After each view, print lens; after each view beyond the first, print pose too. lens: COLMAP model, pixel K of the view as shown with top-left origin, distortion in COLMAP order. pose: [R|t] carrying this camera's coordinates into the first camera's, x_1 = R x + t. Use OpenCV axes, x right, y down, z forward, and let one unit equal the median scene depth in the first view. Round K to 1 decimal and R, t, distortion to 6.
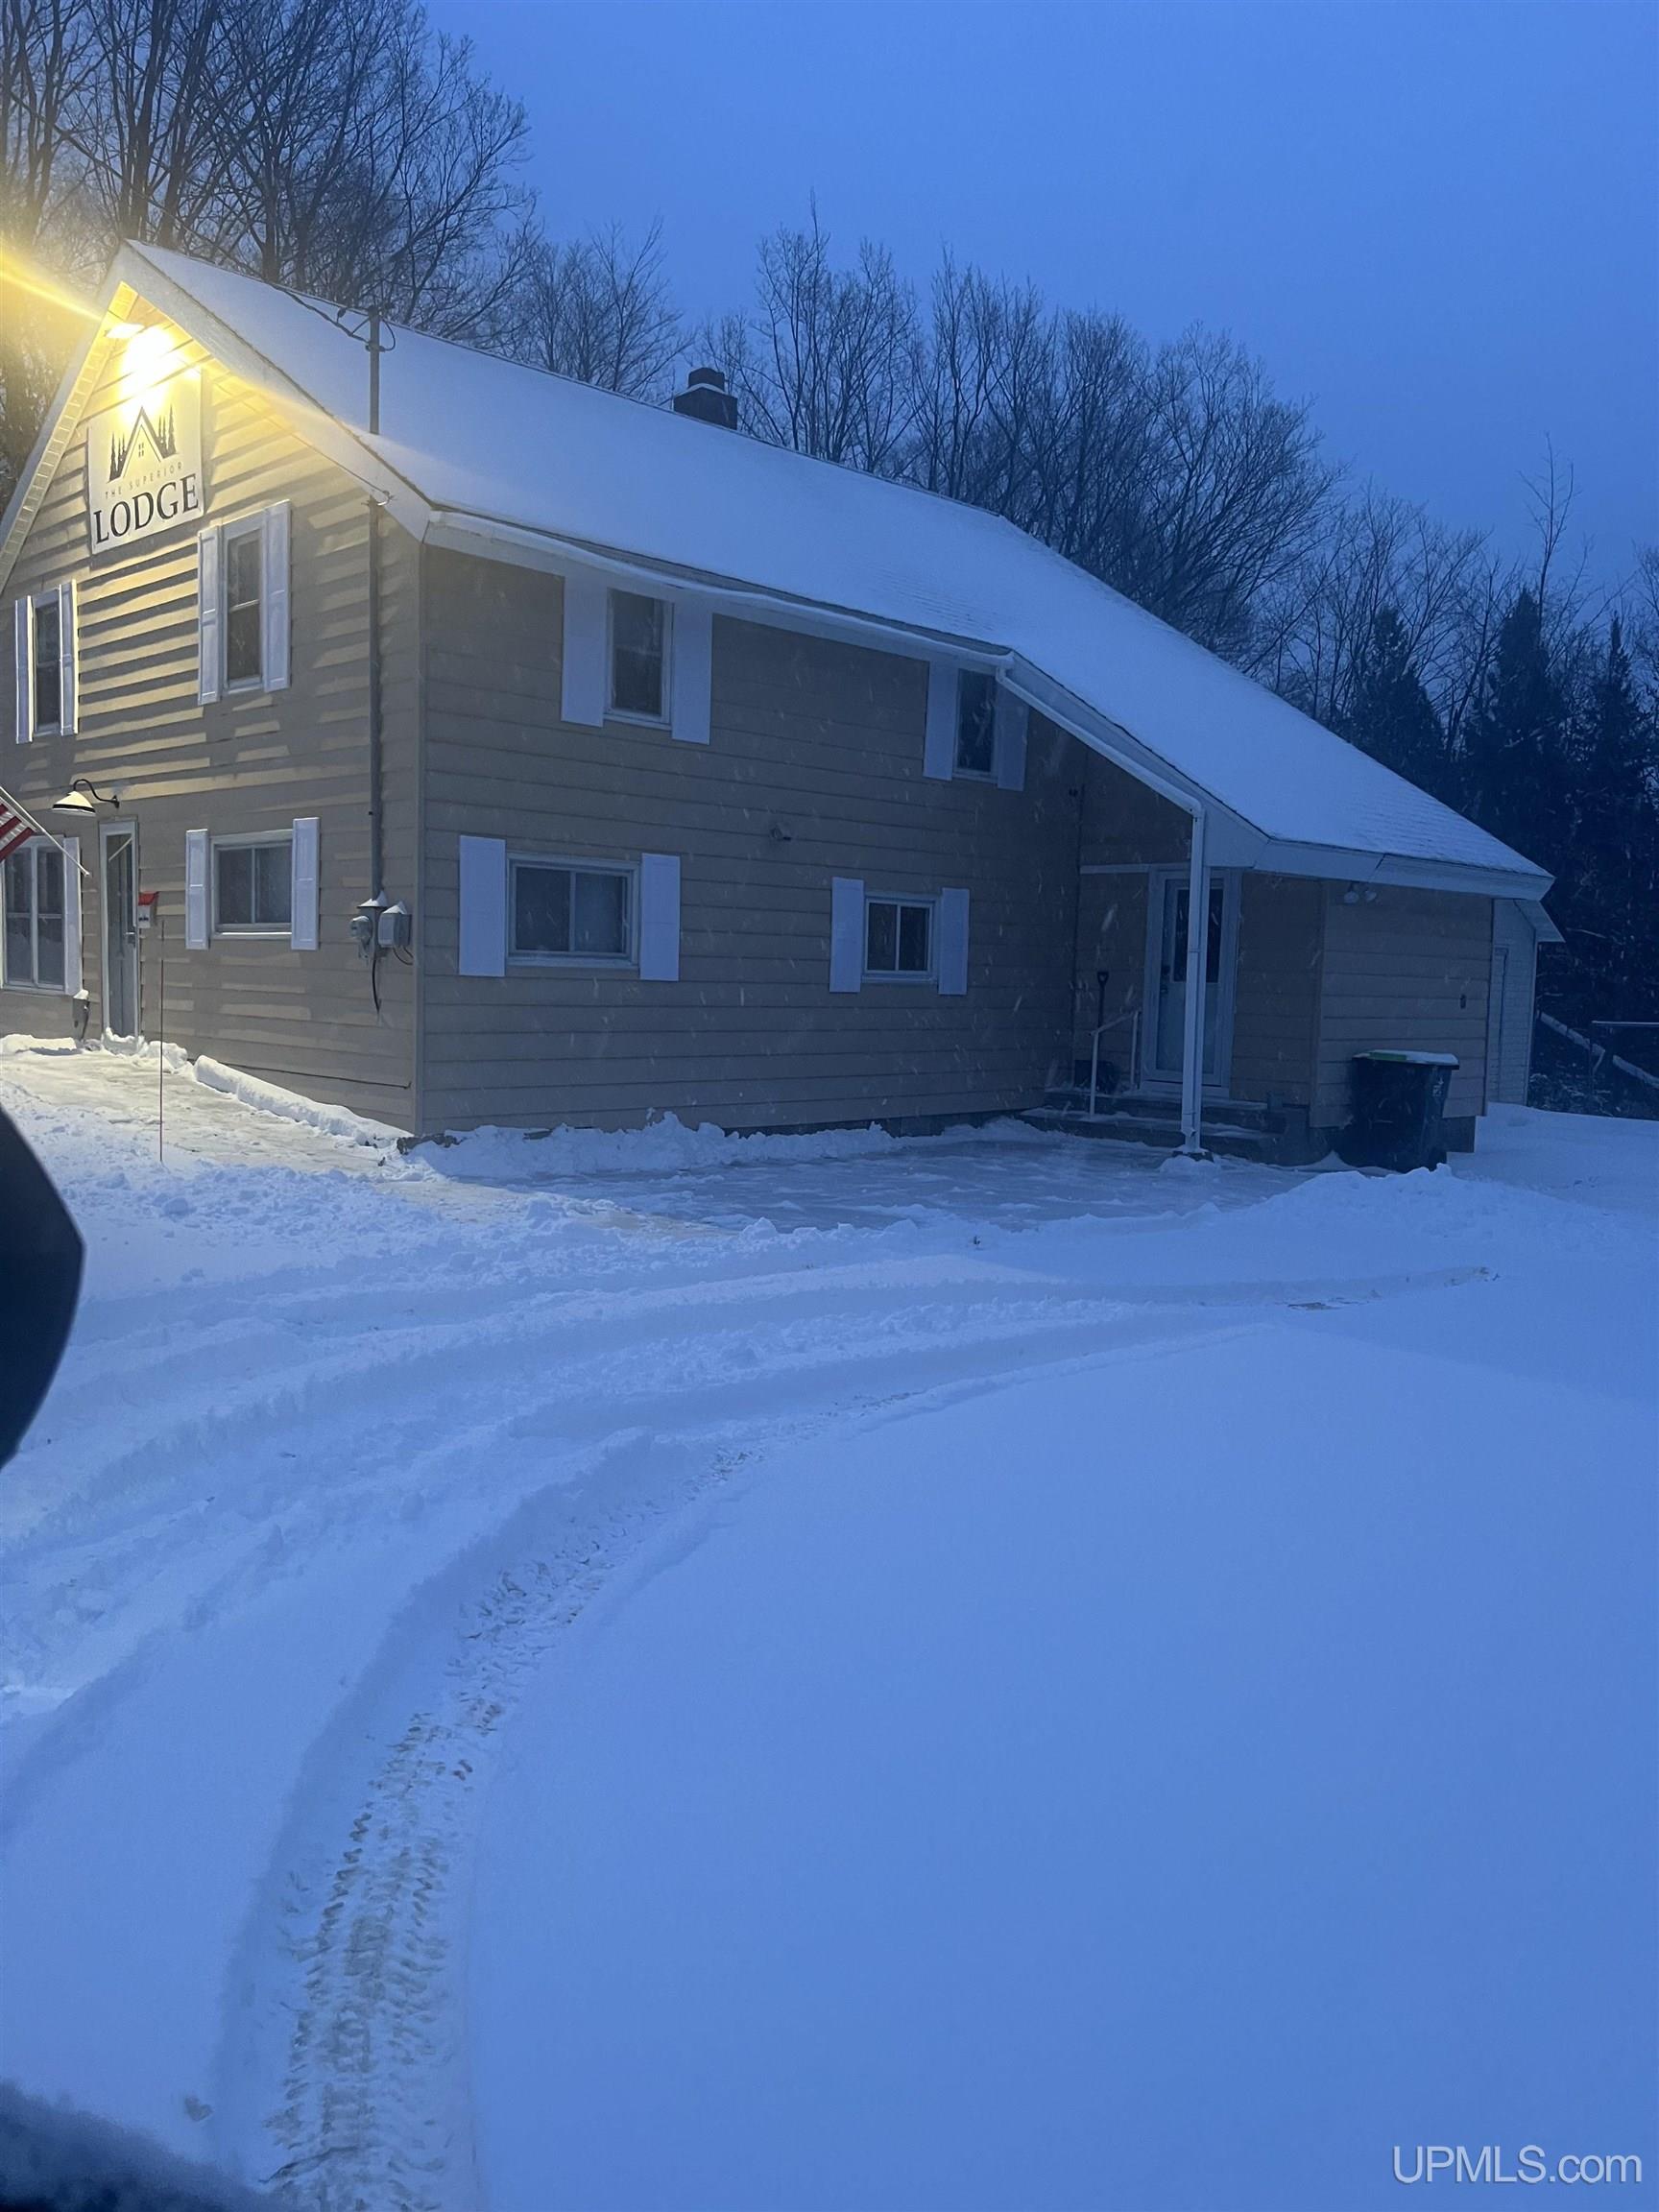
lens RADIAL K [[1646.7, 0, 829.5], [0, 1646.7, 1106.0], [0, 0, 1]] dist [0.040132, -0.007624]
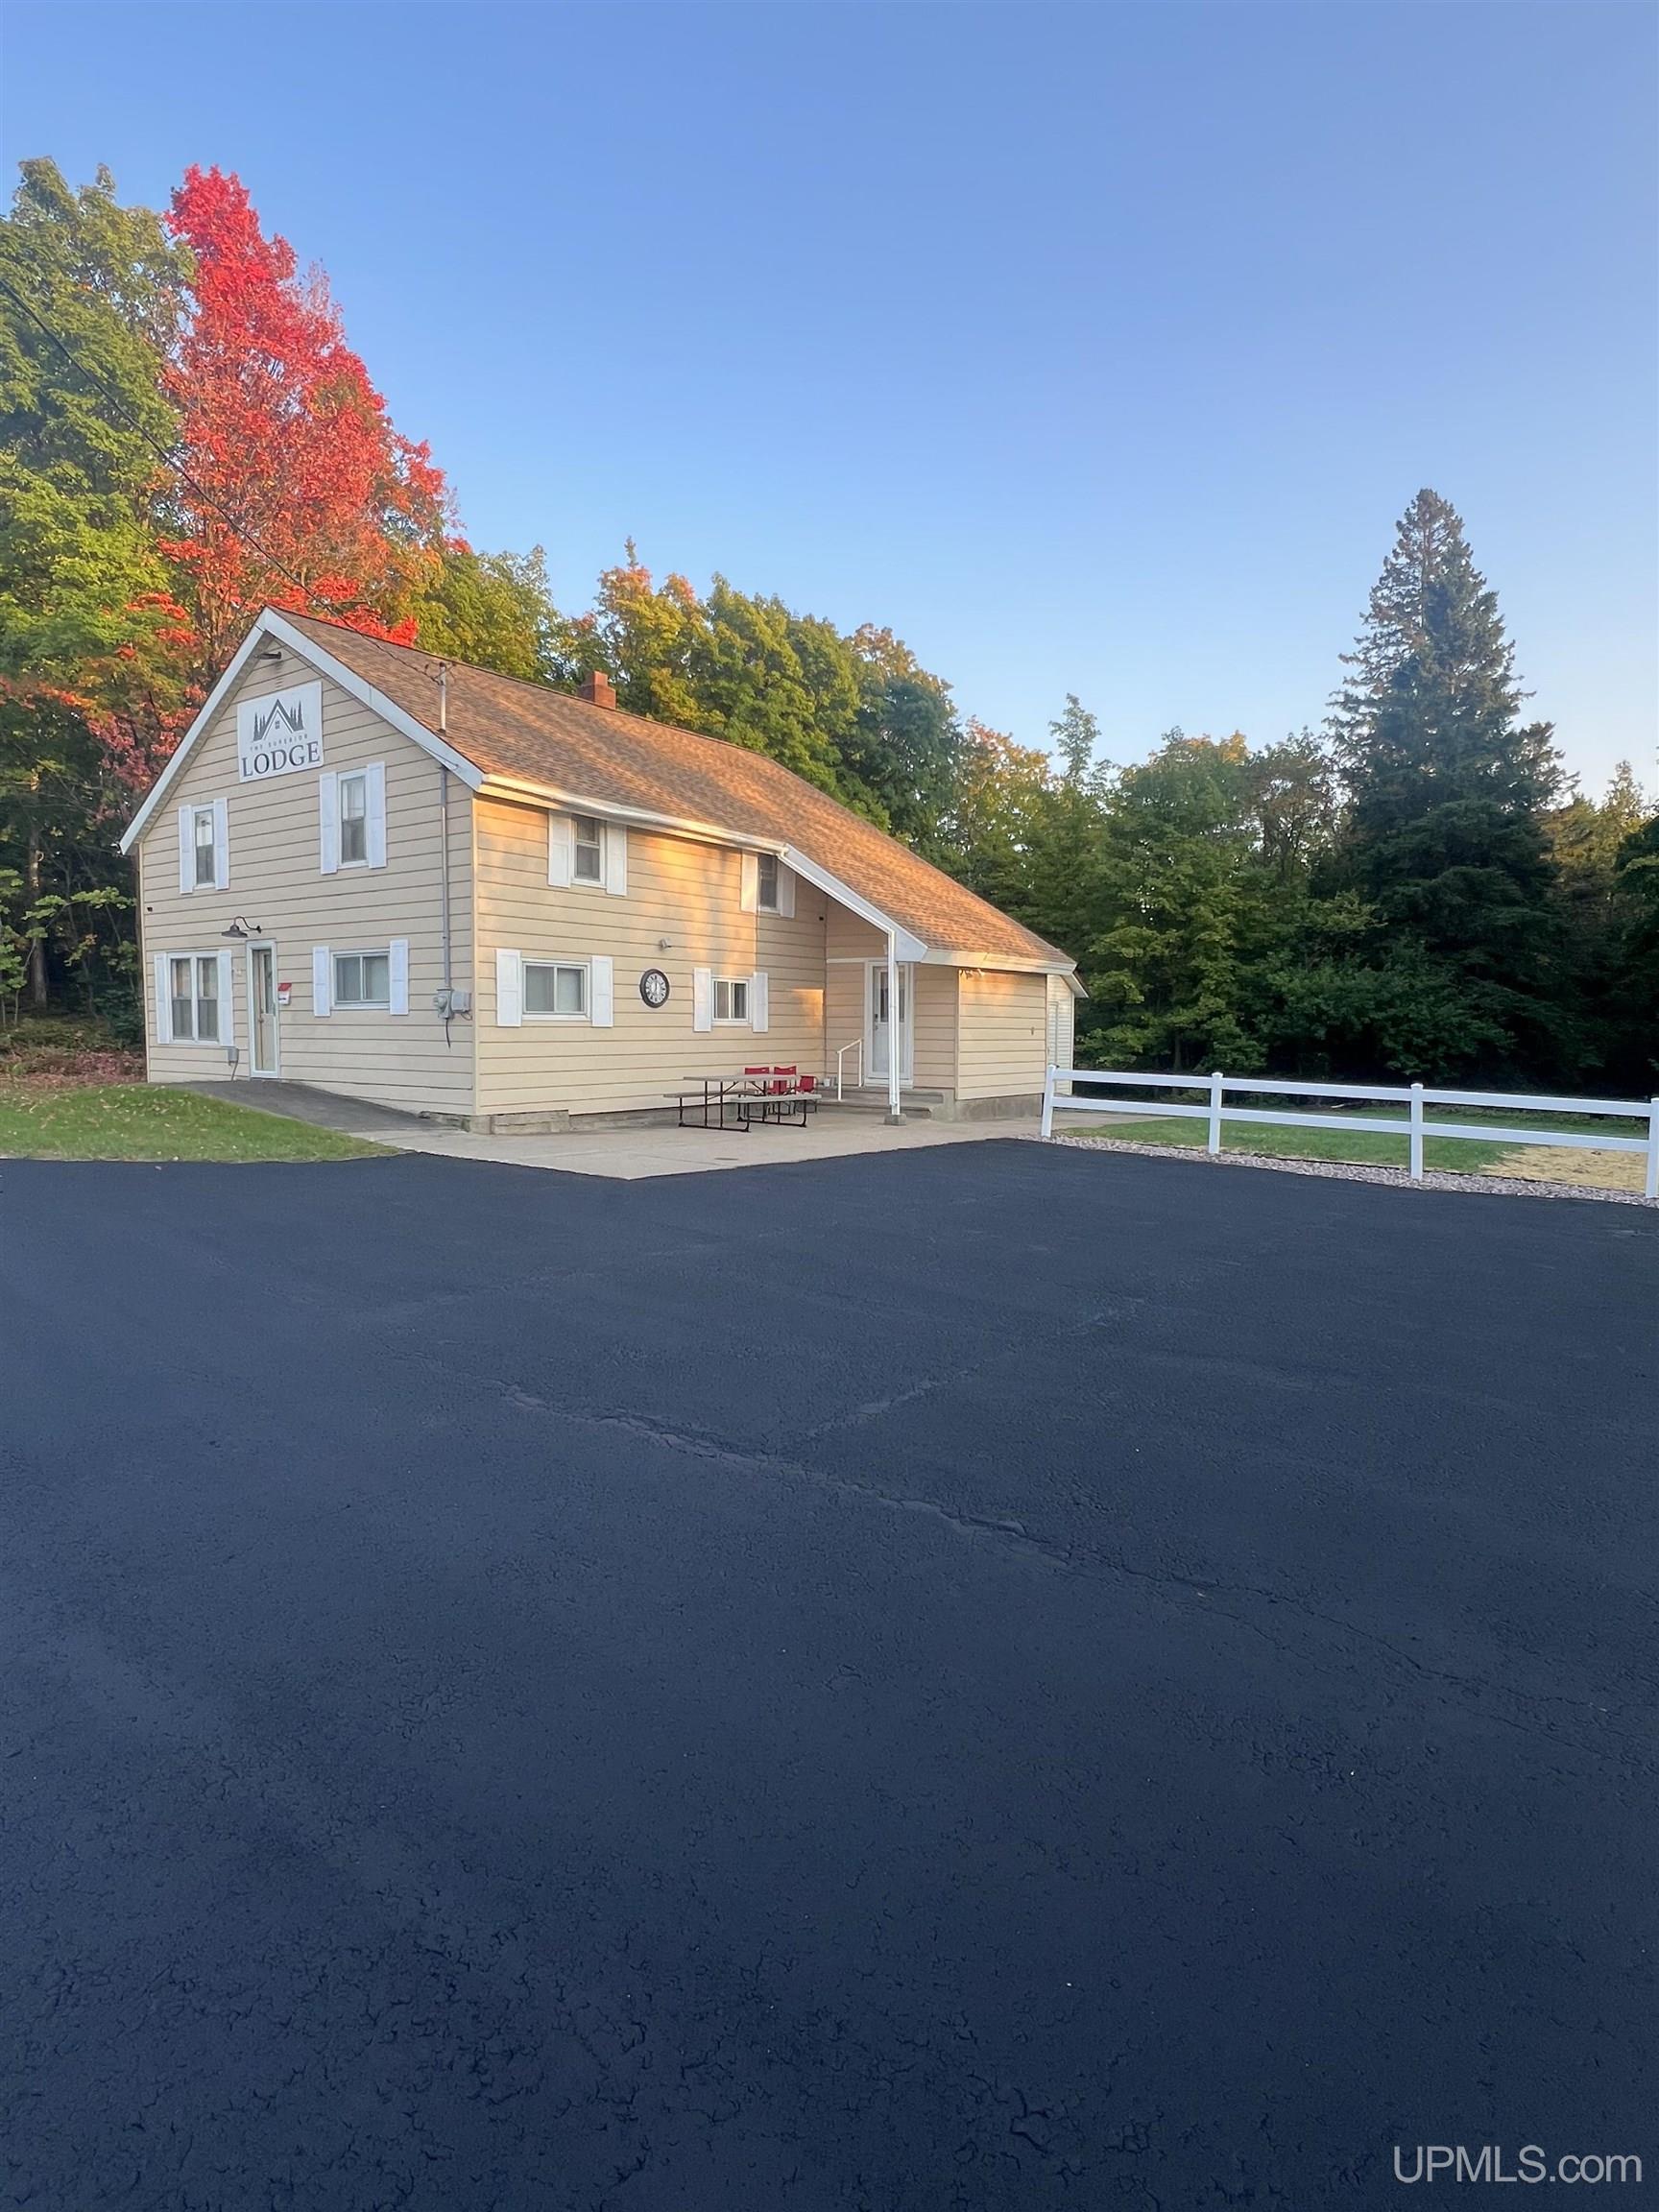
lens RADIAL K [[1133.5, 0, 829.5], [0, 1133.5, 1106.0], [0, 0, 1]] dist [0.001255, 0.000088]
pose [[0.985888, -0.034840, 0.163741, -0.058780], [0.037282, 0.999234, -0.011861, 0.031659], [-0.163203, 0.017798, 0.986432, -0.231588]]
